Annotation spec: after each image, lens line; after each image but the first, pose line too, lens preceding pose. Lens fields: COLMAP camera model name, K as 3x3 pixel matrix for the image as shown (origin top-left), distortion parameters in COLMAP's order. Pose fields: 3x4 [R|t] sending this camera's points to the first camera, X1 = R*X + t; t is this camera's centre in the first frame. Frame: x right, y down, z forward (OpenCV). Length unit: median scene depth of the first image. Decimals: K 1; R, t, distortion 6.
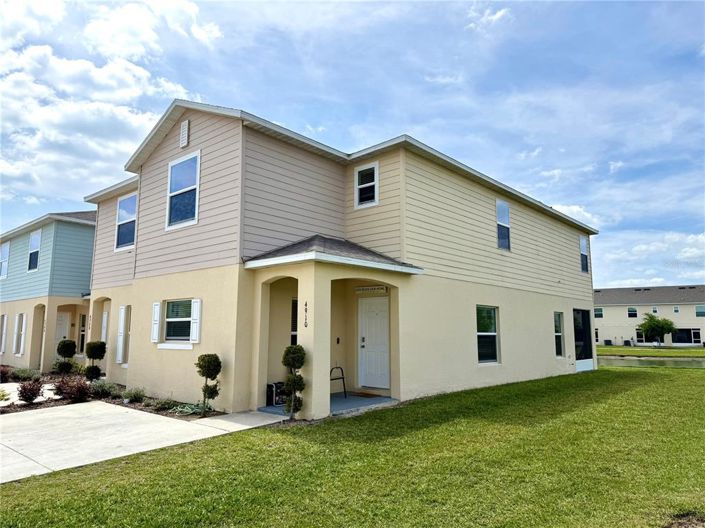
lens RADIAL K [[503.9, 0, 352.9], [0, 503.9, 262.0], [0, 0, 1]] dist [-0.000835, -0.006076]
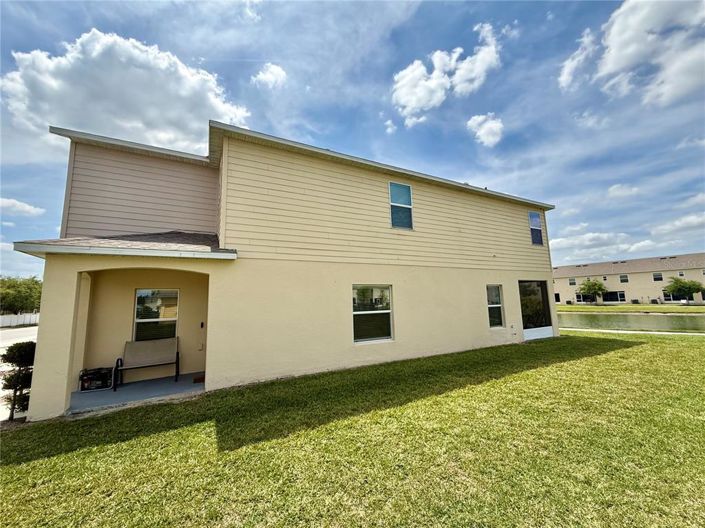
lens RADIAL K [[278.8, 0, 354.3], [0, 278.8, 267.4], [0, 0, 1]] dist [-0.000178, 0.000390]
pose [[0.936338, -0.073330, -0.343358, 0.390721], [0.081410, 0.996639, 0.009157, 0.040132], [0.341532, -0.036527, 0.939160, 0.415804]]
